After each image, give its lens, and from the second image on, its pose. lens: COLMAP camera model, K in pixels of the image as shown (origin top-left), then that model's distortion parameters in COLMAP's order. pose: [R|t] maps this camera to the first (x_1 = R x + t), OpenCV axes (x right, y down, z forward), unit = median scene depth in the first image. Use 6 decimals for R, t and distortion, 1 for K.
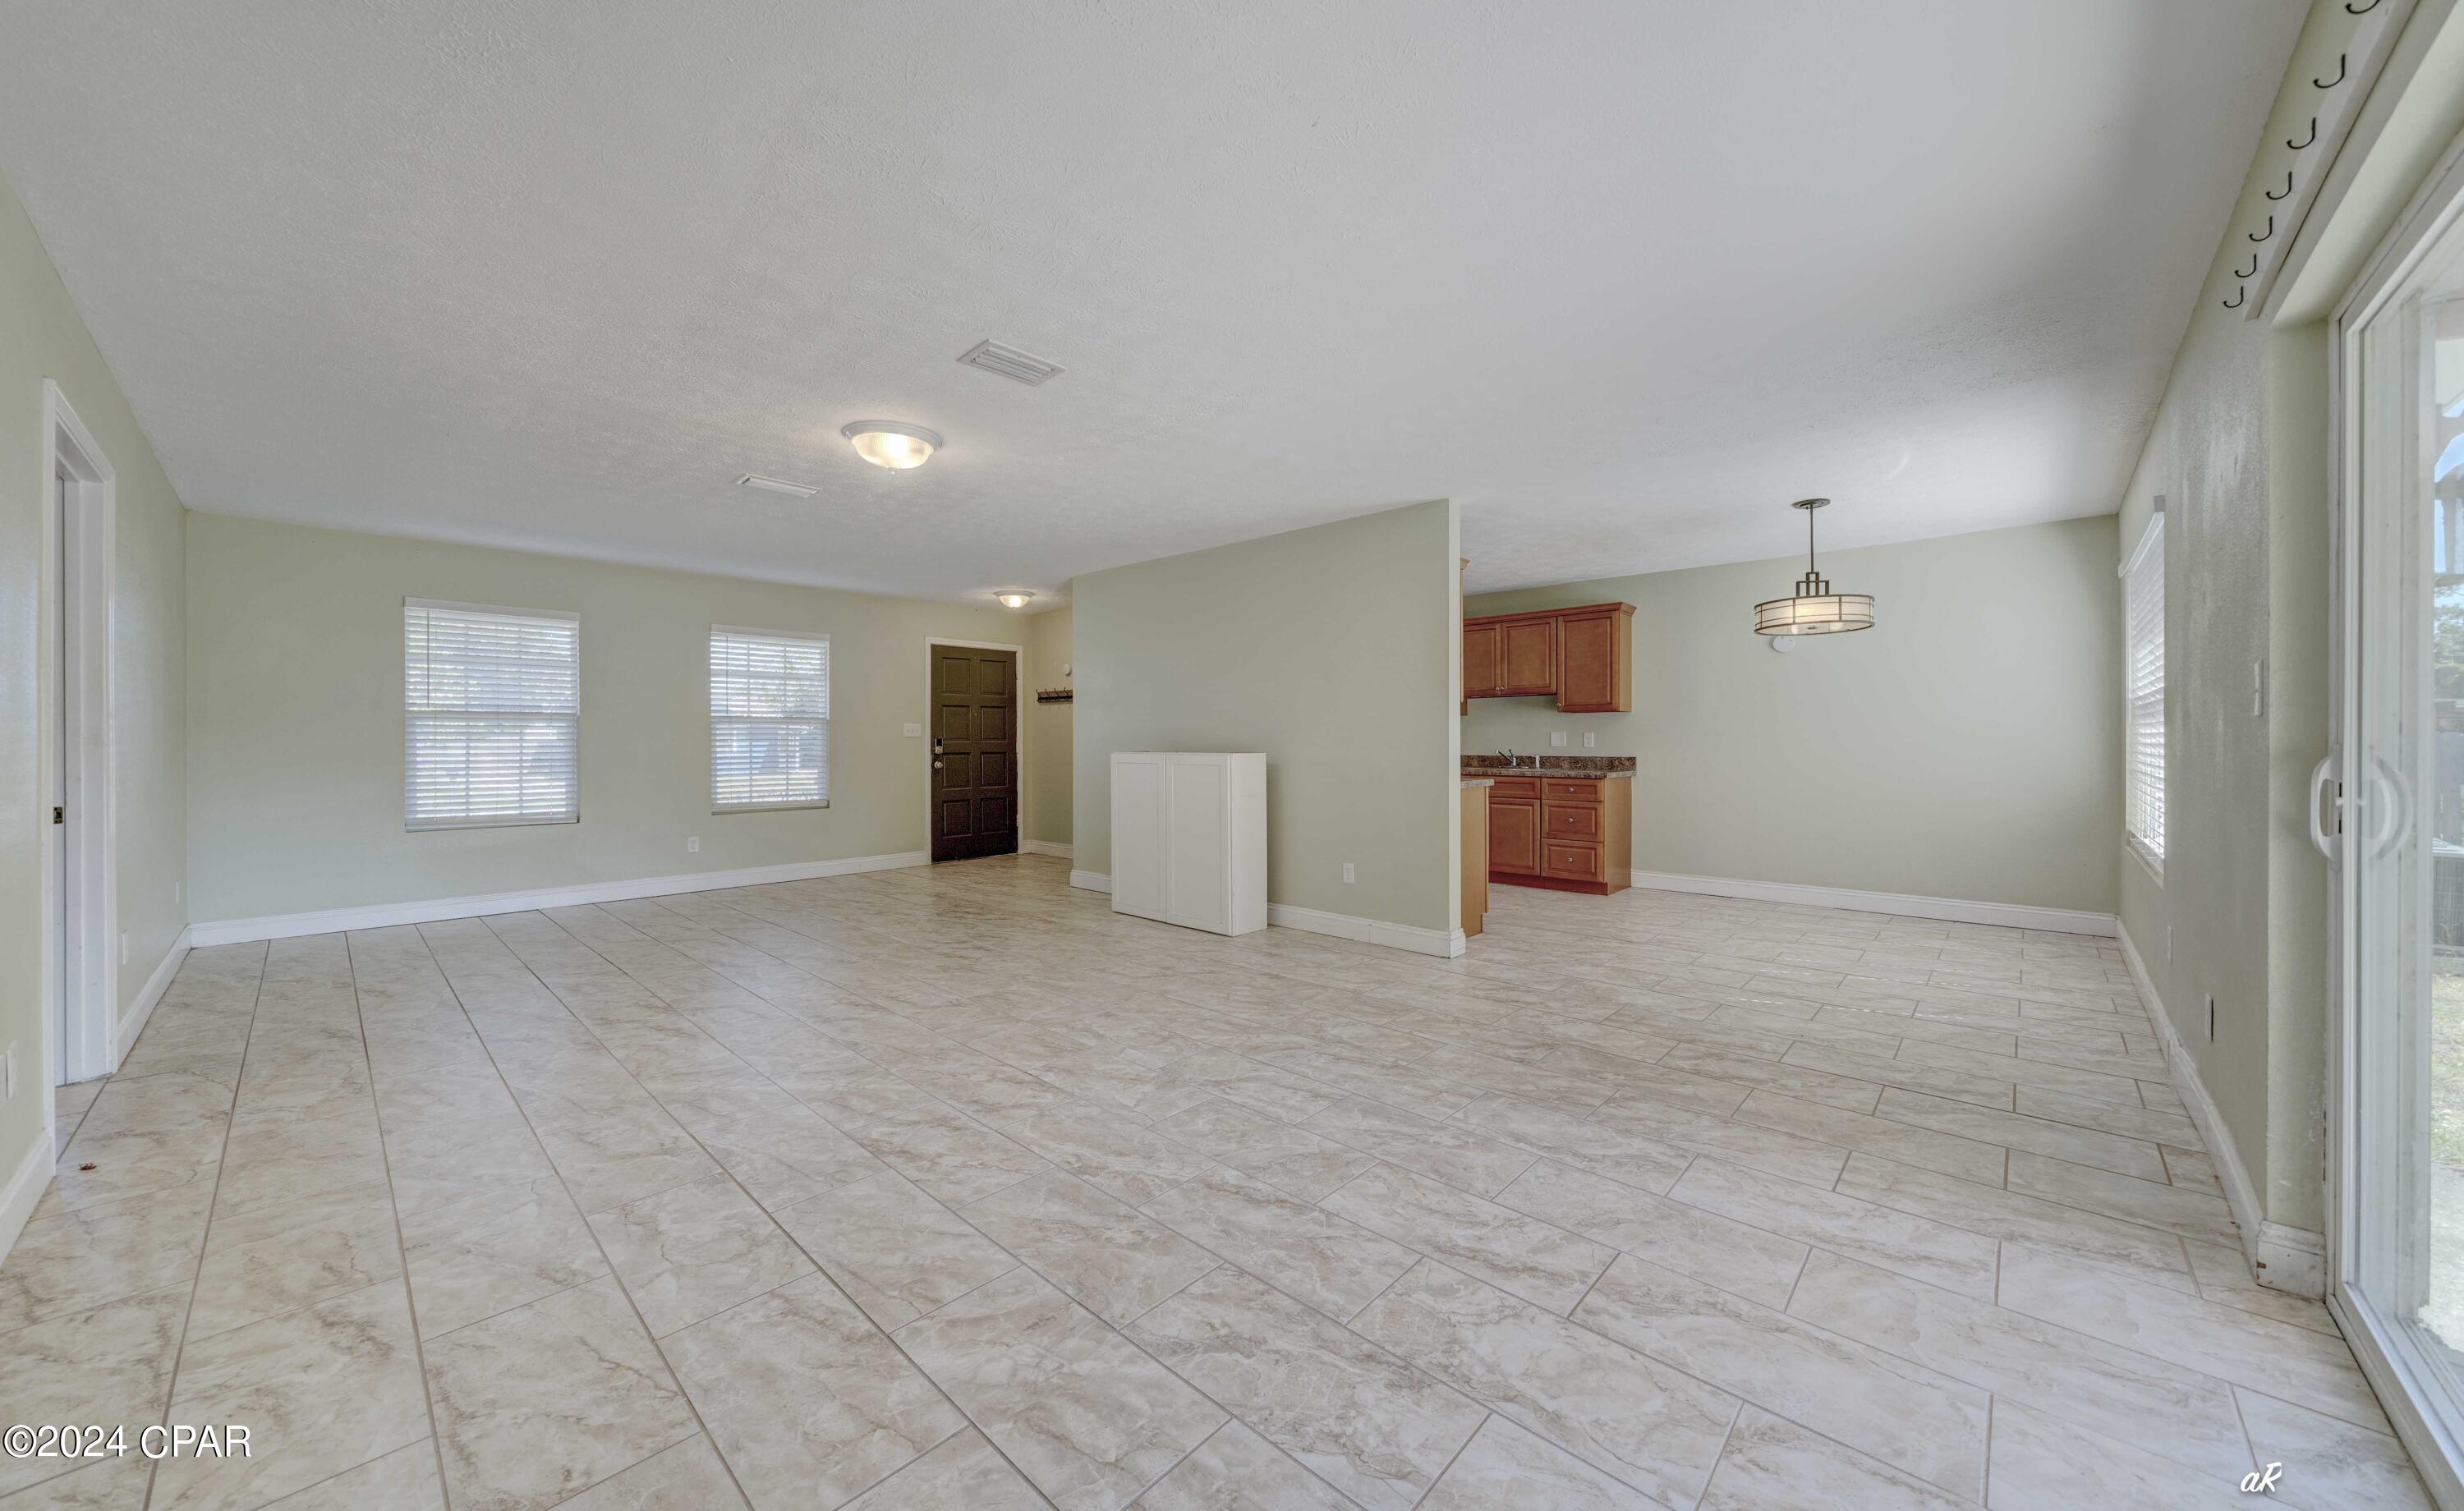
lens RADIAL K [[851.3, 0, 1245.4], [0, 851.3, 738.9], [0, 0, 1]] dist [-0.008154, -0.000291]
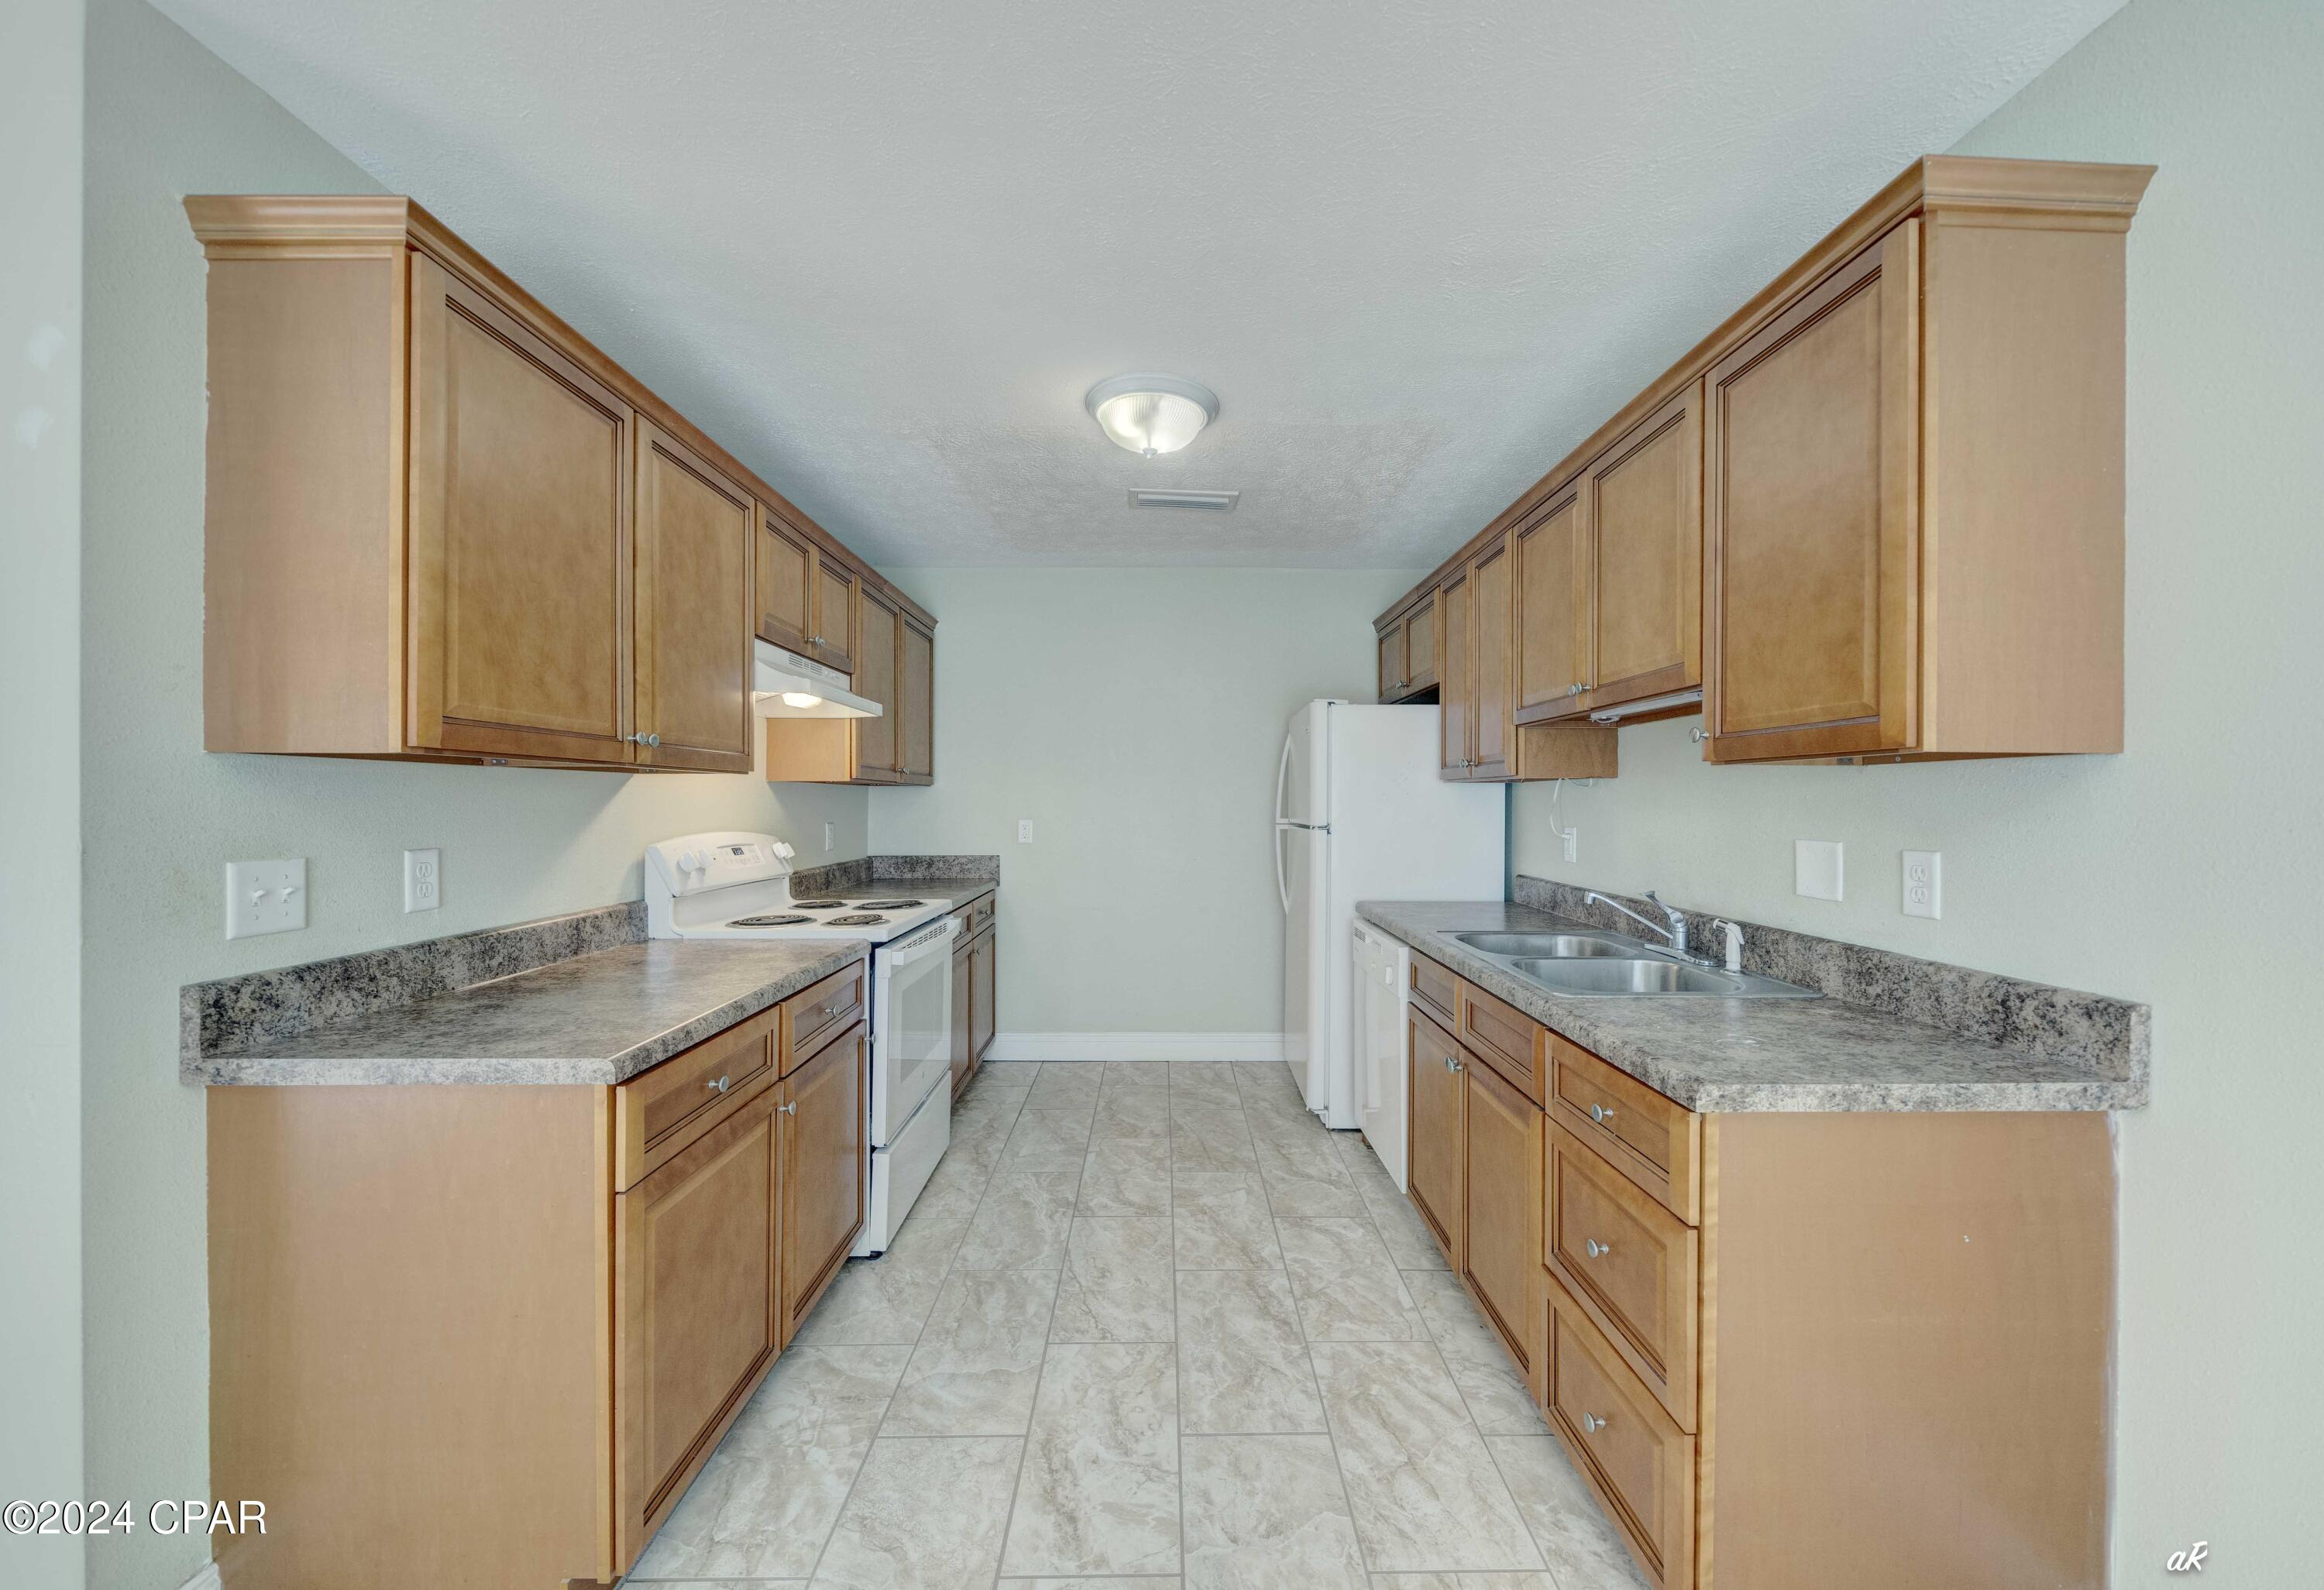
lens RADIAL K [[867.8, 0, 1169.5], [0, 867.8, 800.6], [0, 0, 1]] dist [-0.002506, -0.000697]
pose [[0.694888, 0.004359, -0.719105, 0.886121], [-0.001499, 0.999988, 0.004614, -0.044496], [0.719117, -0.002129, 0.694886, 1.439060]]
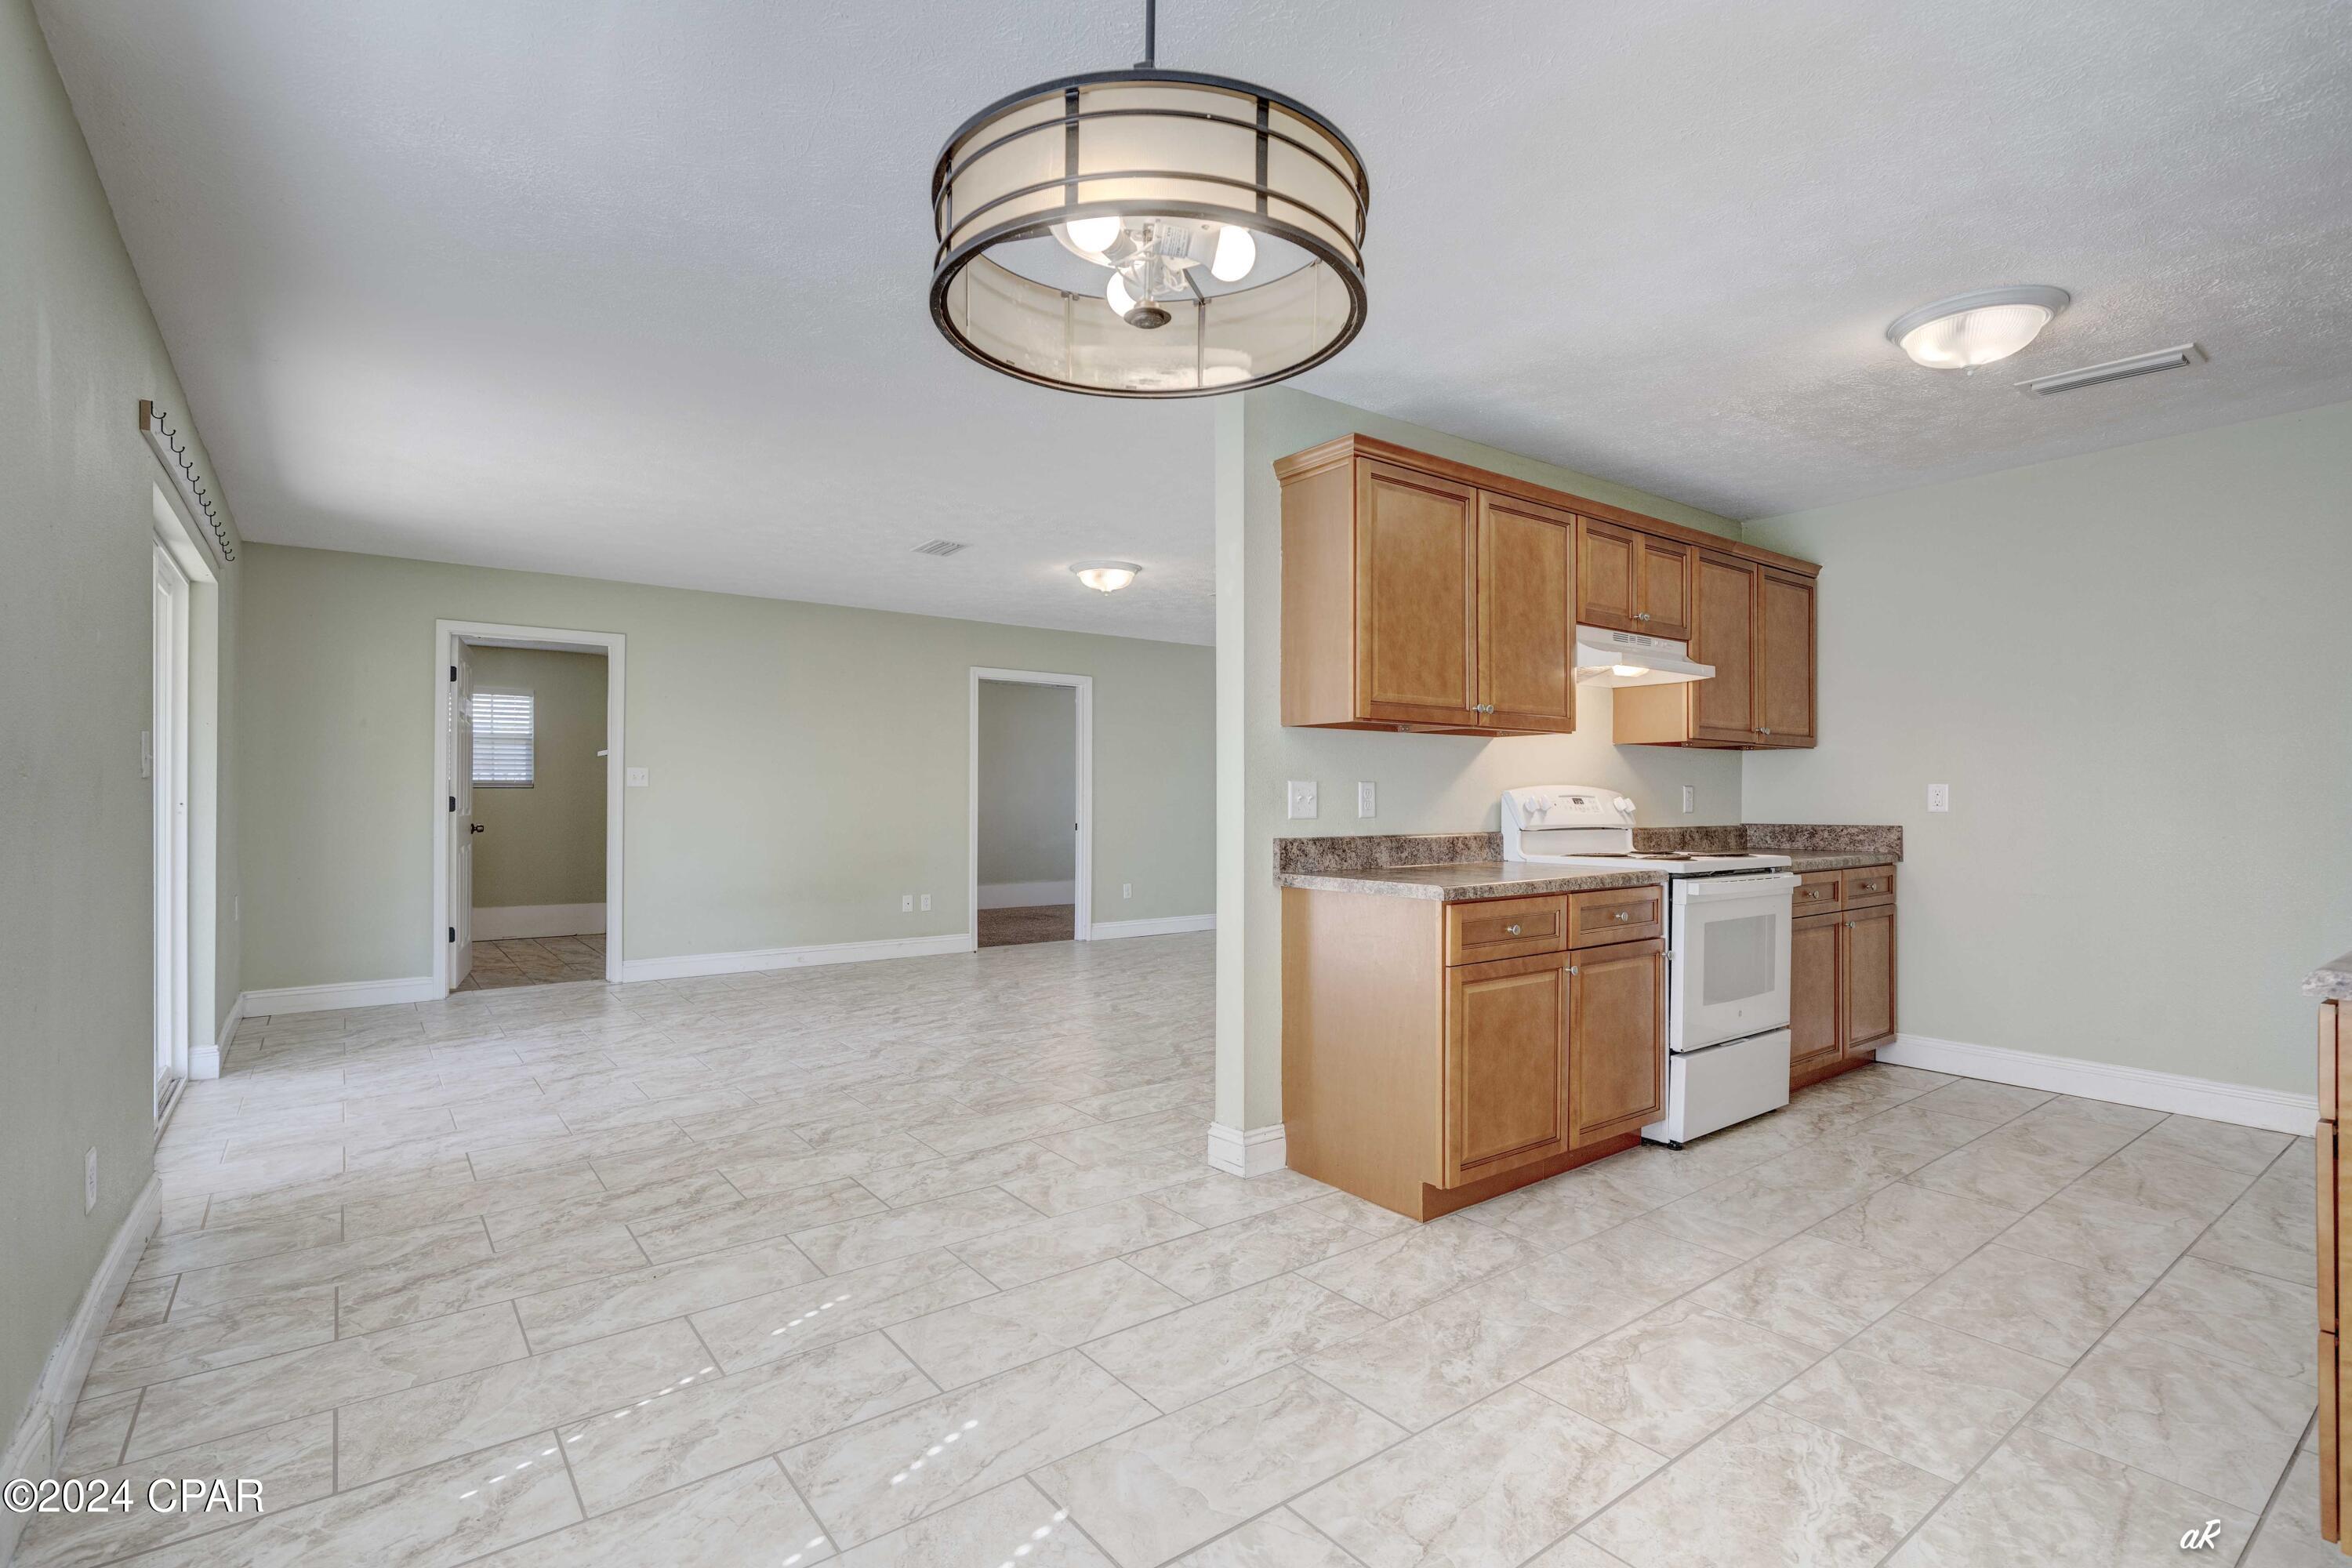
lens RADIAL K [[1079.1, 0, 1112.6], [0, 1079.1, 791.4], [0, 0, 1]] dist [0.000744, -0.000503]
pose [[-0.203180, -0.002833, -0.979137, 1.323614], [0.002390, 0.999991, -0.003389, 0.000254], [0.979139, -0.003028, -0.203171, 1.447154]]
